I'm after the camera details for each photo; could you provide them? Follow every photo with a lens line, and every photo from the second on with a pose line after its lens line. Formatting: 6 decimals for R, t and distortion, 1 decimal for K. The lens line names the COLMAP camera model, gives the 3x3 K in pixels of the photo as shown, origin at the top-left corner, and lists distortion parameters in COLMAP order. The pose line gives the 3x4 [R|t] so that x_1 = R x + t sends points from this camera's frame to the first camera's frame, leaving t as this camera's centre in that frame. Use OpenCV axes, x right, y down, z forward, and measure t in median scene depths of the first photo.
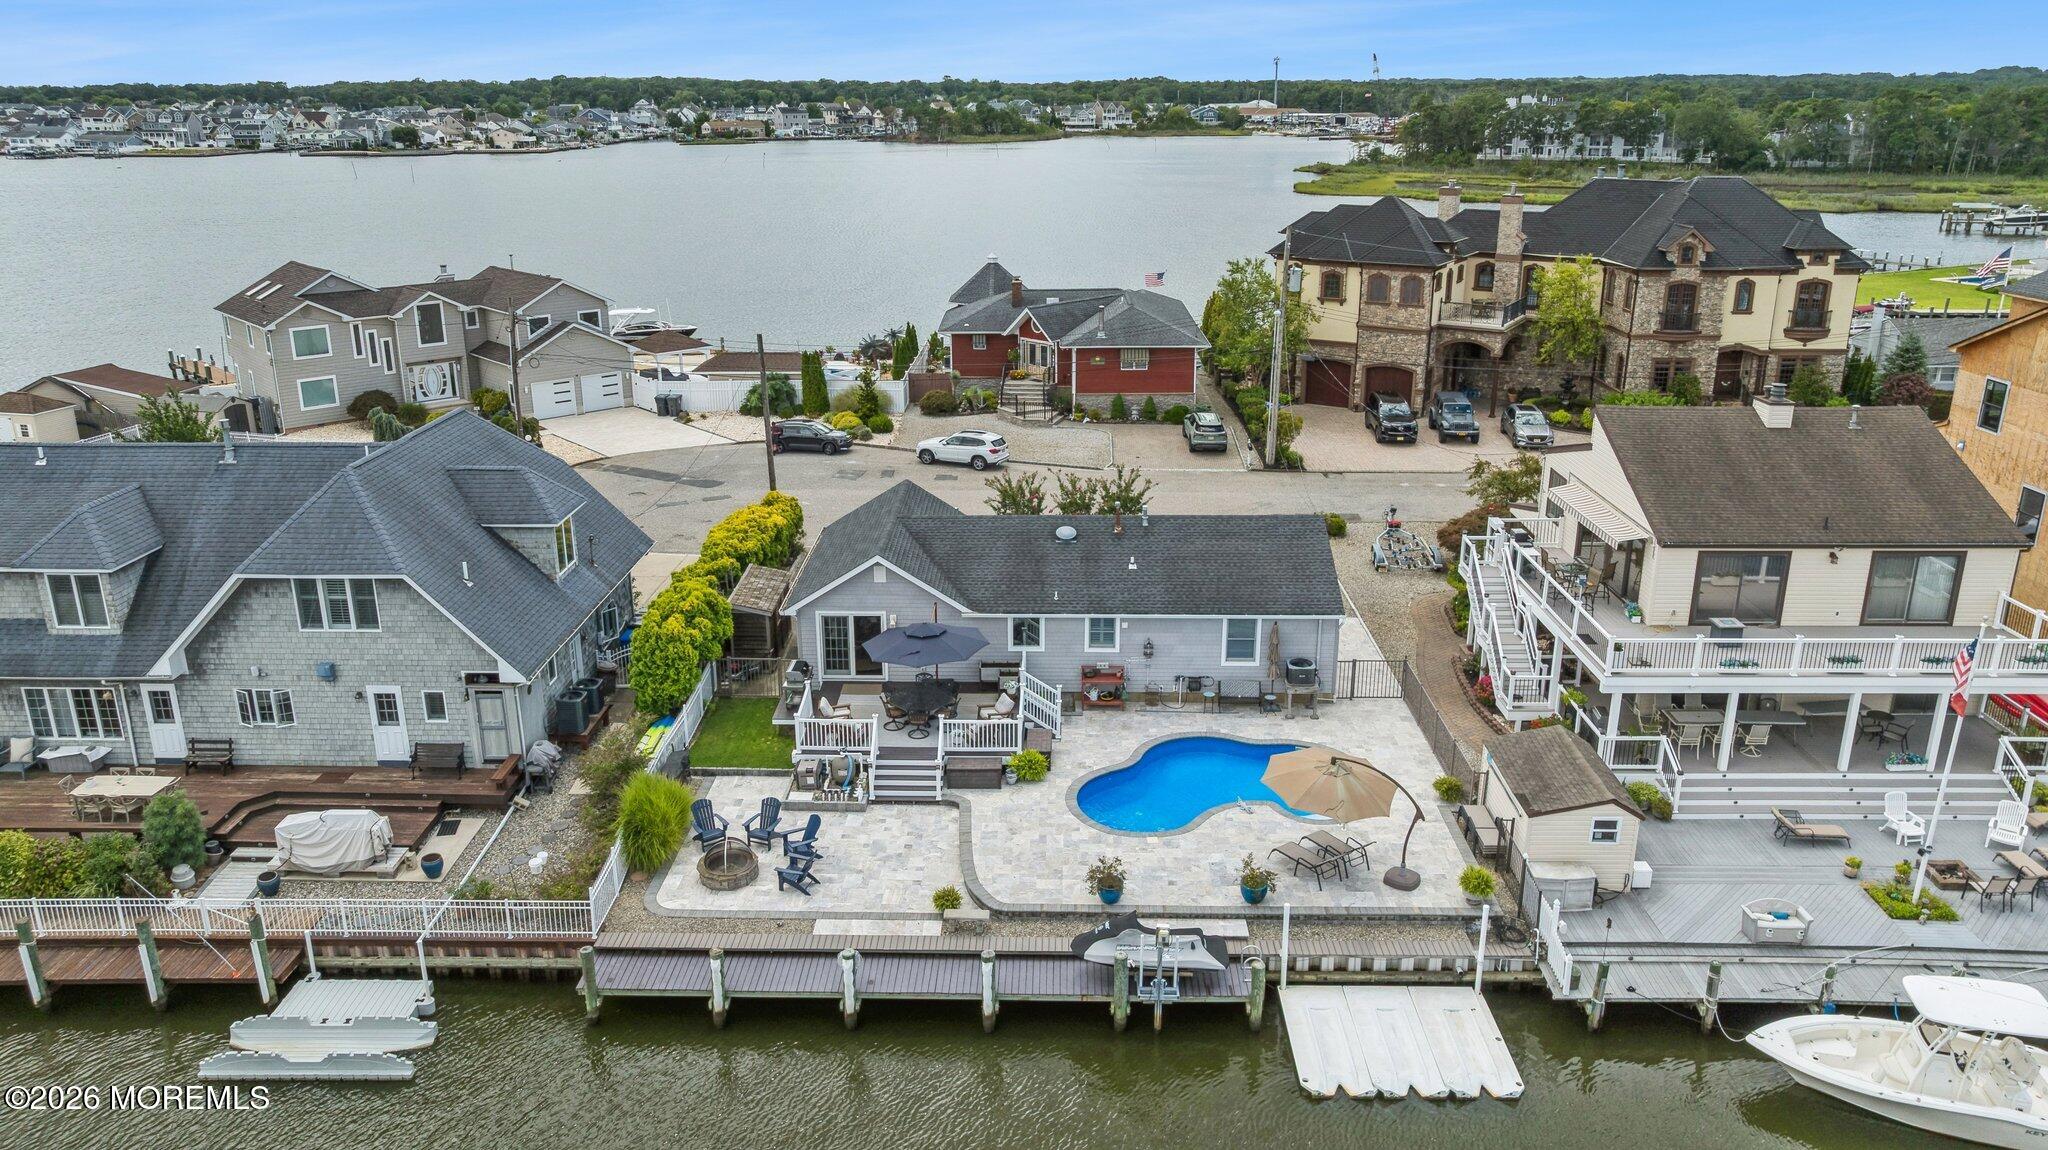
lens RADIAL K [[1453.9, 0, 1040.2], [0, 1453.9, 569.0], [0, 0, 1]] dist [-0.017199, 0.010797]
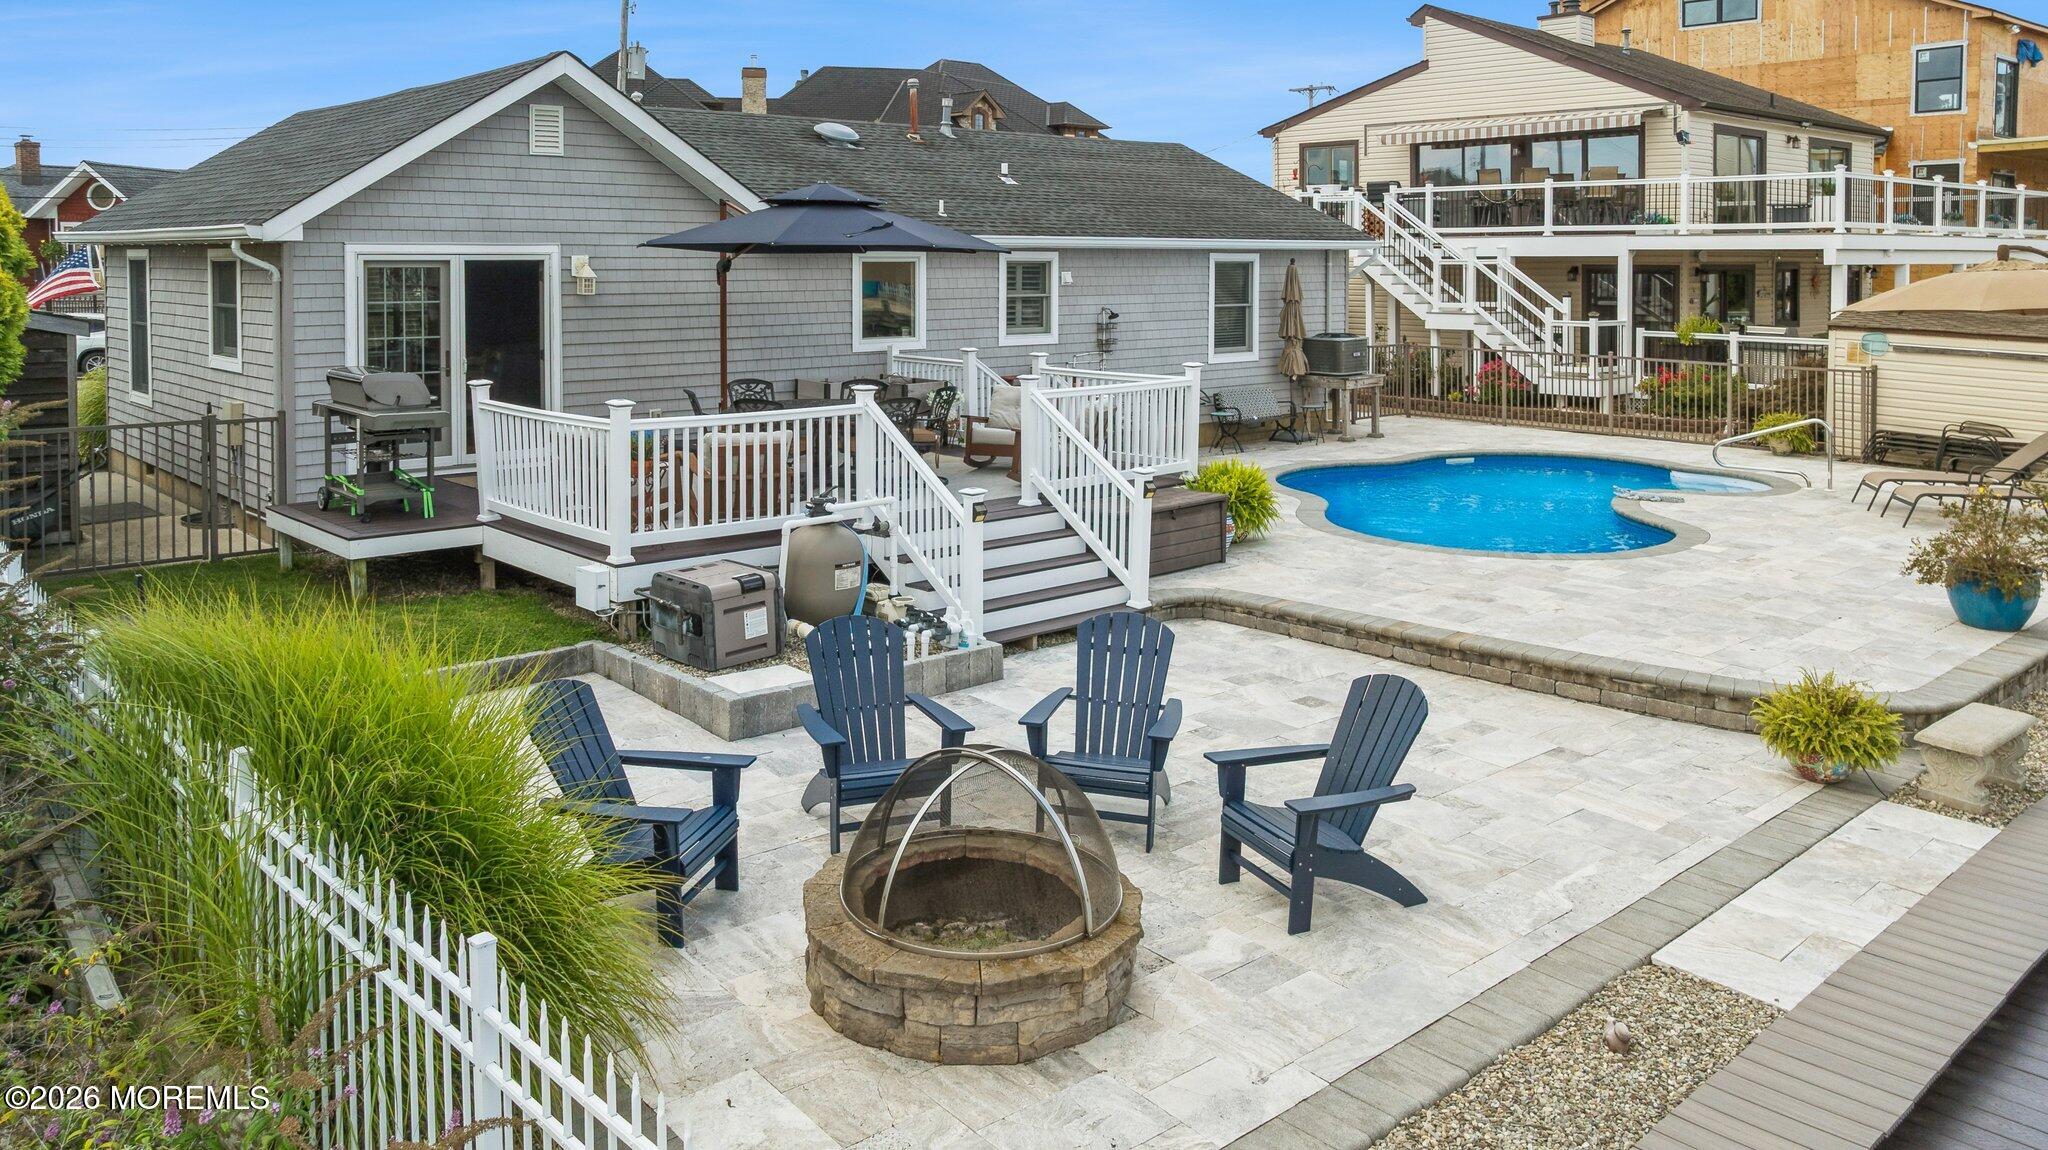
lens RADIAL K [[1509.1, 0, 1027.6], [0, 1509.1, 308.6], [0, 0, 1]] dist [-0.015040, -0.001576]
pose [[0.730901, -0.021076, 0.682158, -0.284950], [0.214760, 0.955850, -0.200573, 0.147011], [-0.647813, 0.293099, 0.703158, 0.722309]]
